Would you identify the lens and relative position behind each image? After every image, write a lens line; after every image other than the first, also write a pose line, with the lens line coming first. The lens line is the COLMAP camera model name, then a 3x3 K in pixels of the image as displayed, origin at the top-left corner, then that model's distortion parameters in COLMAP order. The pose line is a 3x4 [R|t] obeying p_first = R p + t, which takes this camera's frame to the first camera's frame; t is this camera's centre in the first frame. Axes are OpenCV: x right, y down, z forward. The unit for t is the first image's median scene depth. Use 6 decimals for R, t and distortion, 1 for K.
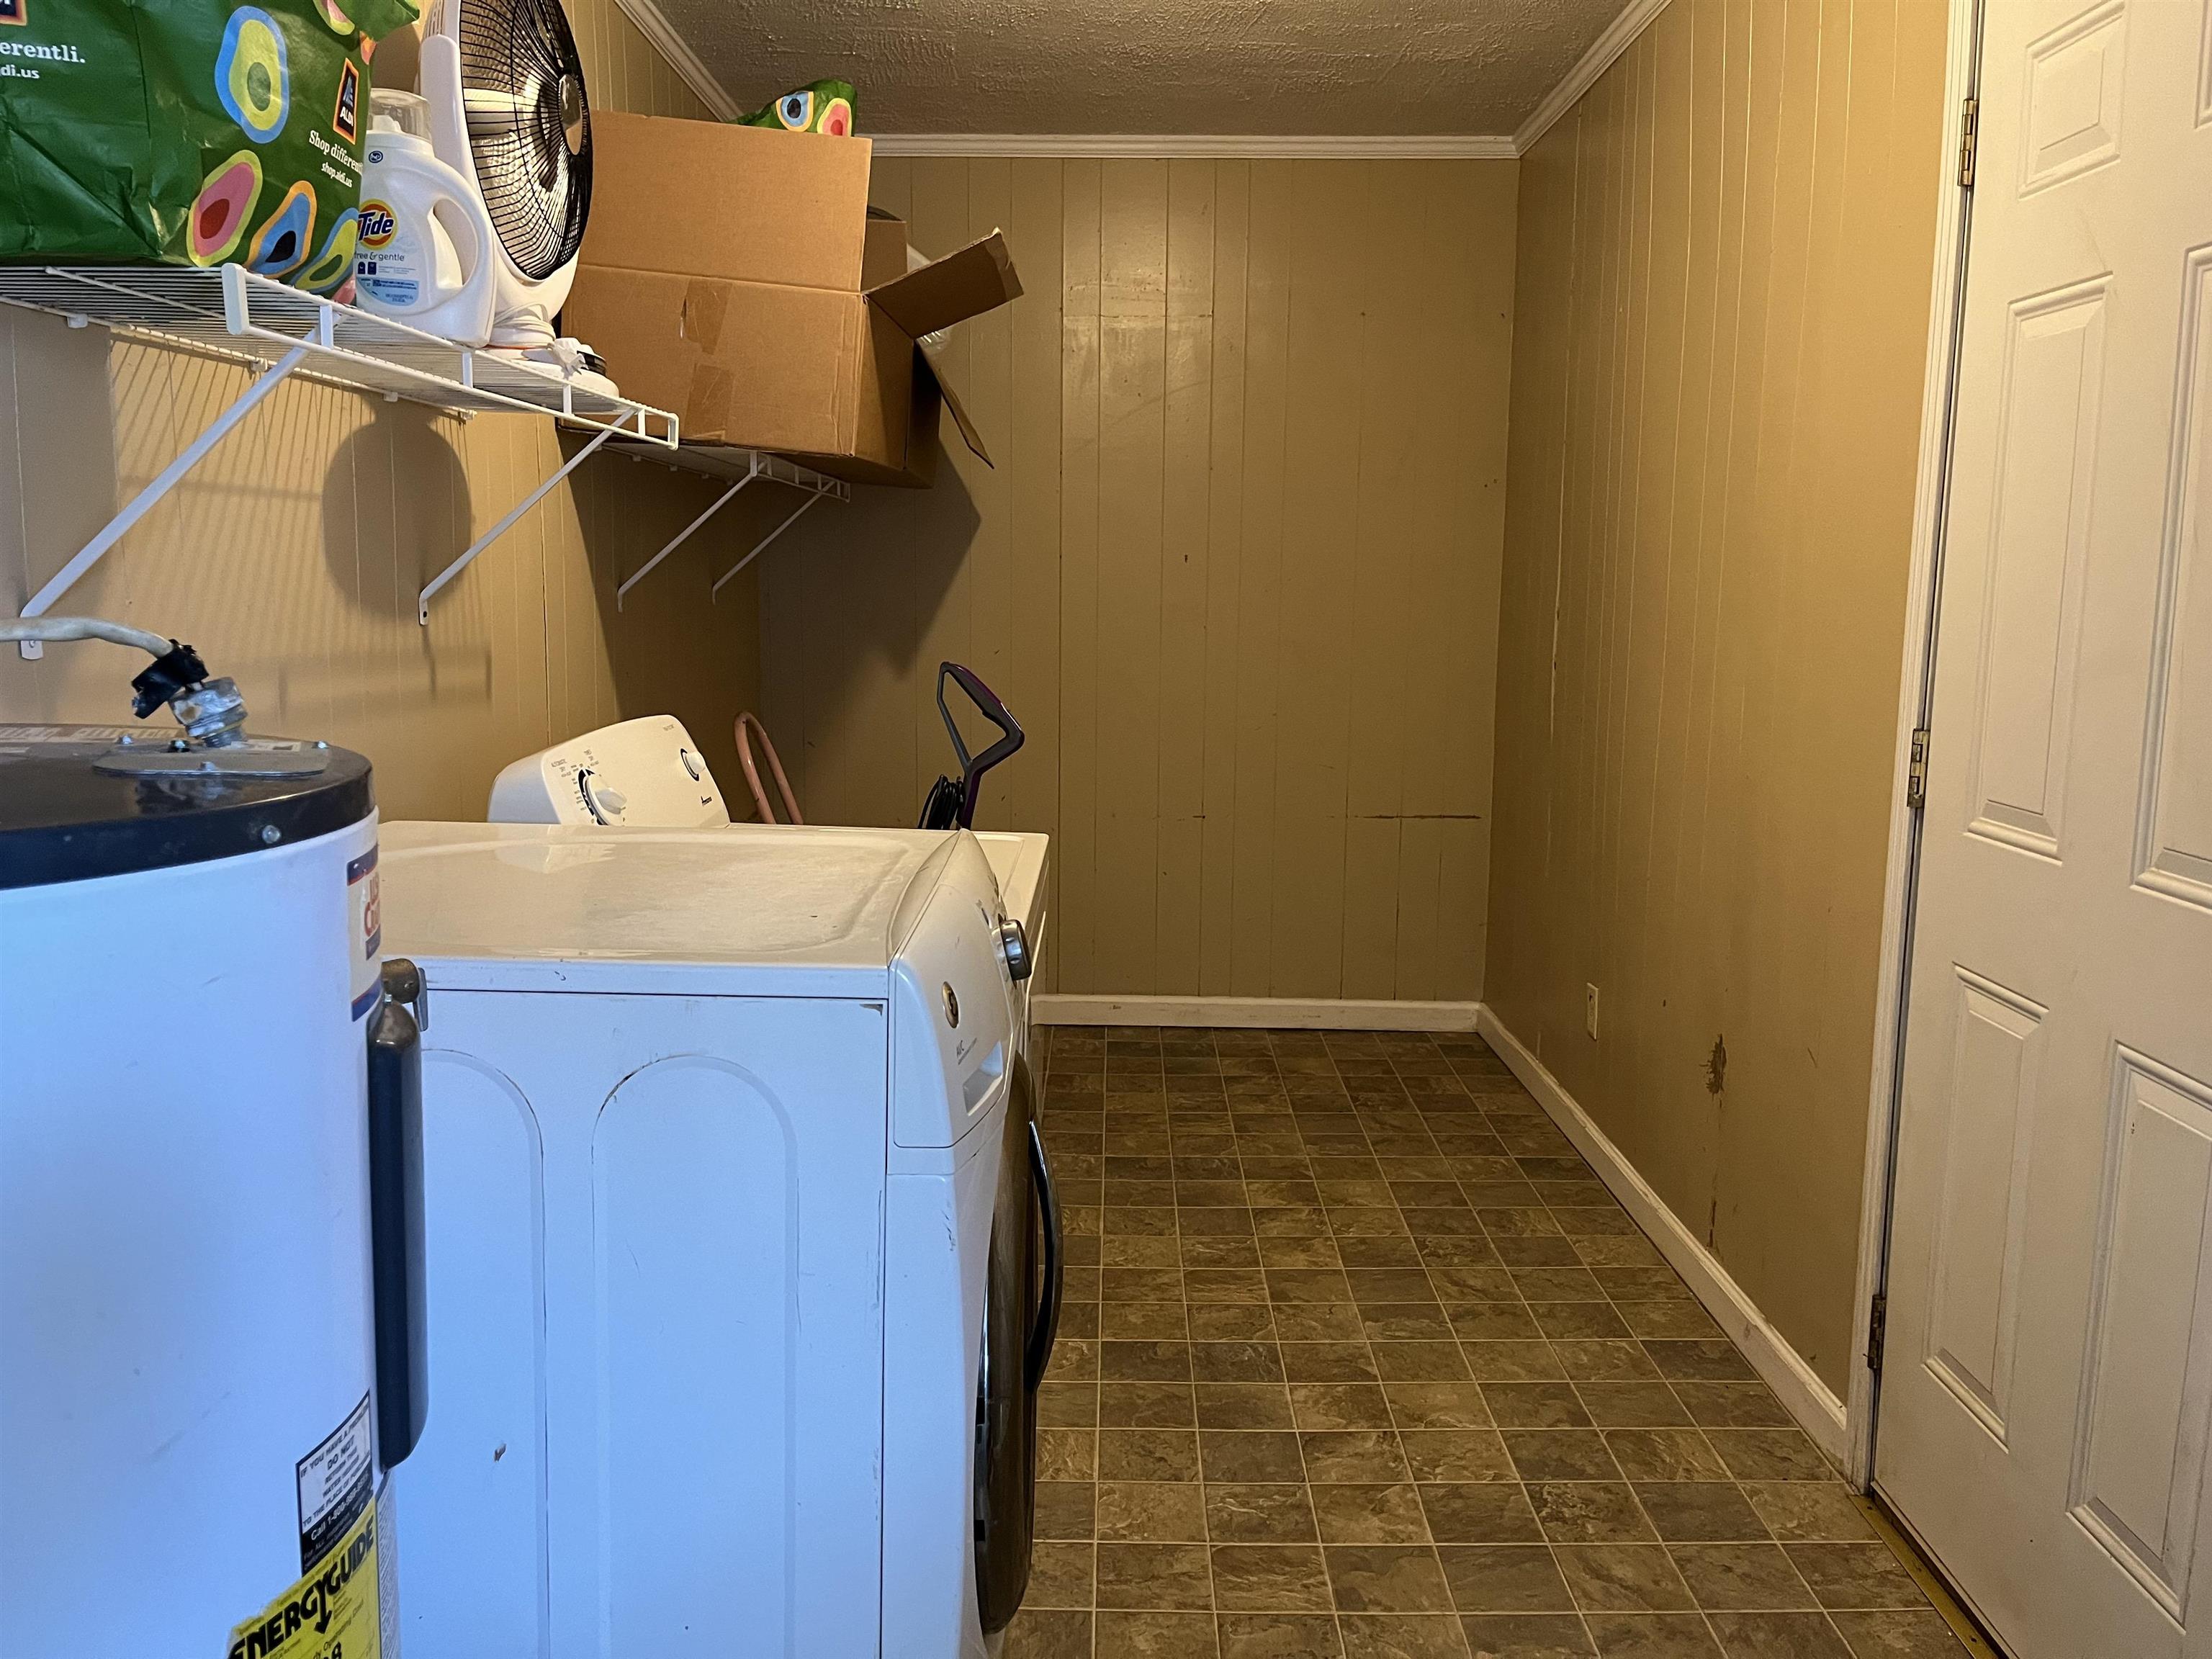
lens RADIAL K [[1658.2, 0, 1099.4], [0, 1658.2, 815.5], [0, 0, 1]] dist [0.059238, -0.072560]
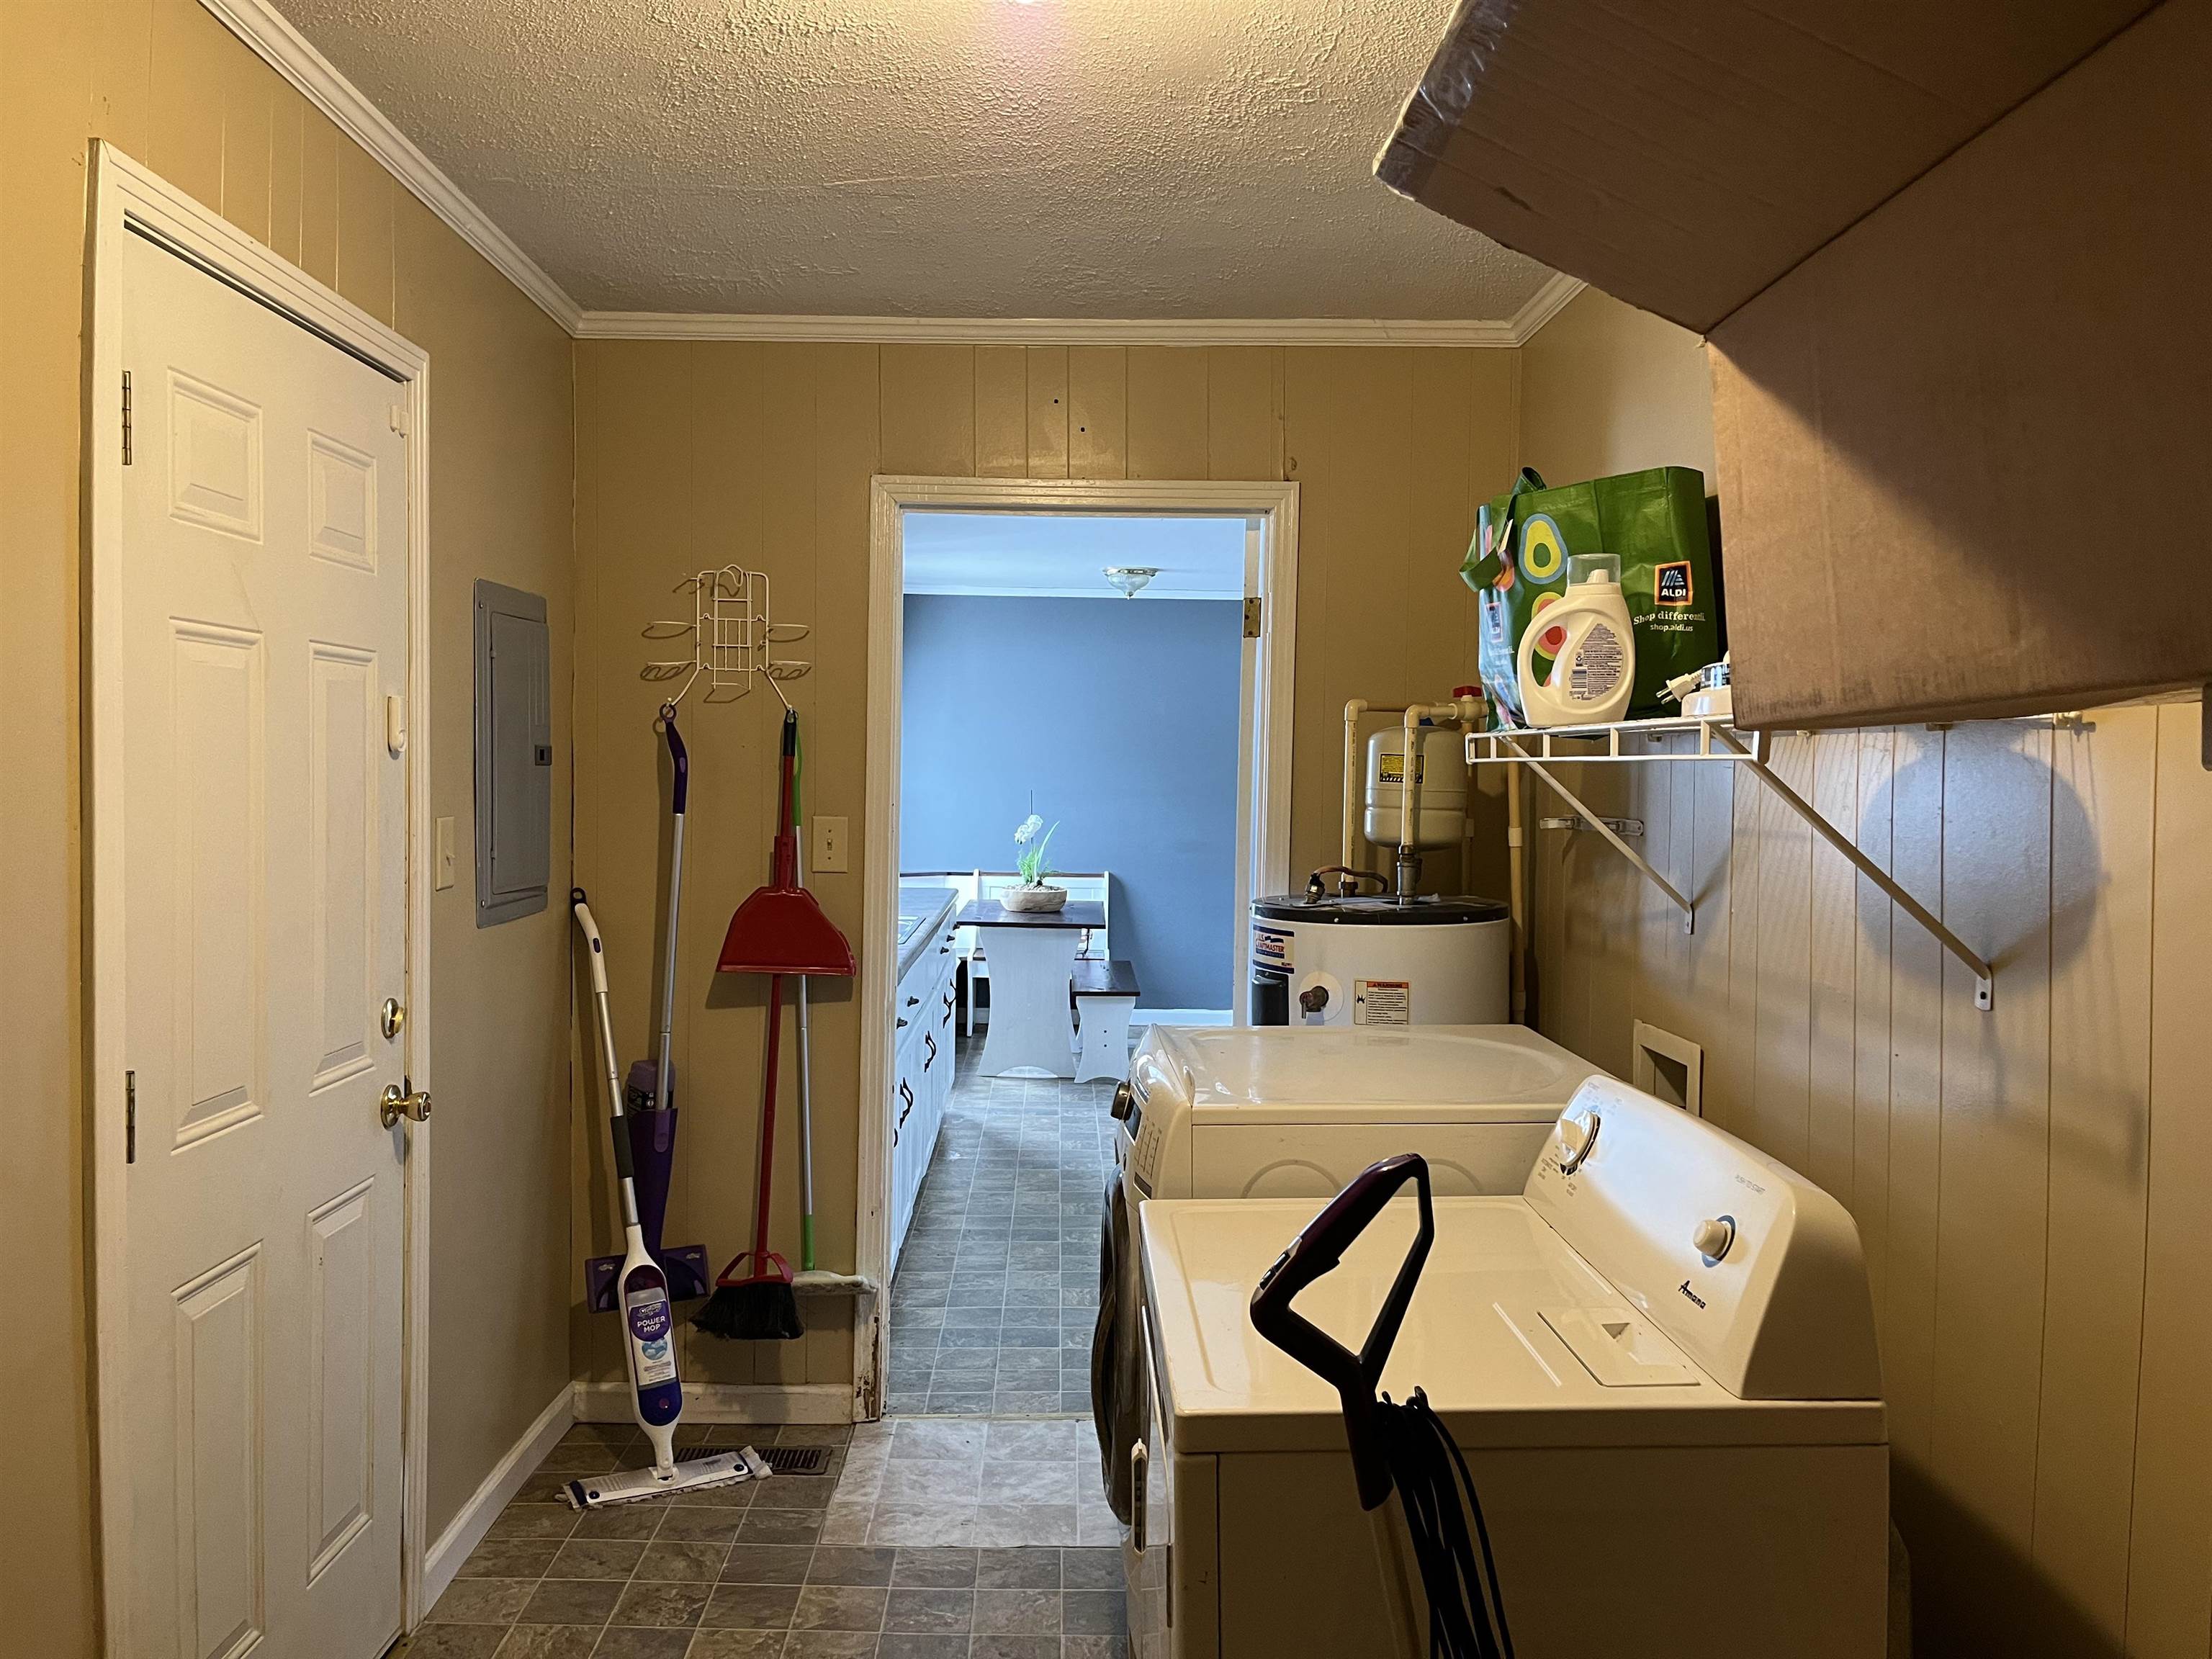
lens RADIAL K [[1658.2, 0, 1099.4], [0, 1658.2, 815.5], [0, 0, 1]] dist [0.059238, -0.072560]
pose [[-0.999308, 0.004736, -0.036886, 0.015366], [-0.001764, 0.984705, 0.174220, -0.350965], [0.037147, 0.174164, -0.984016, 2.078037]]
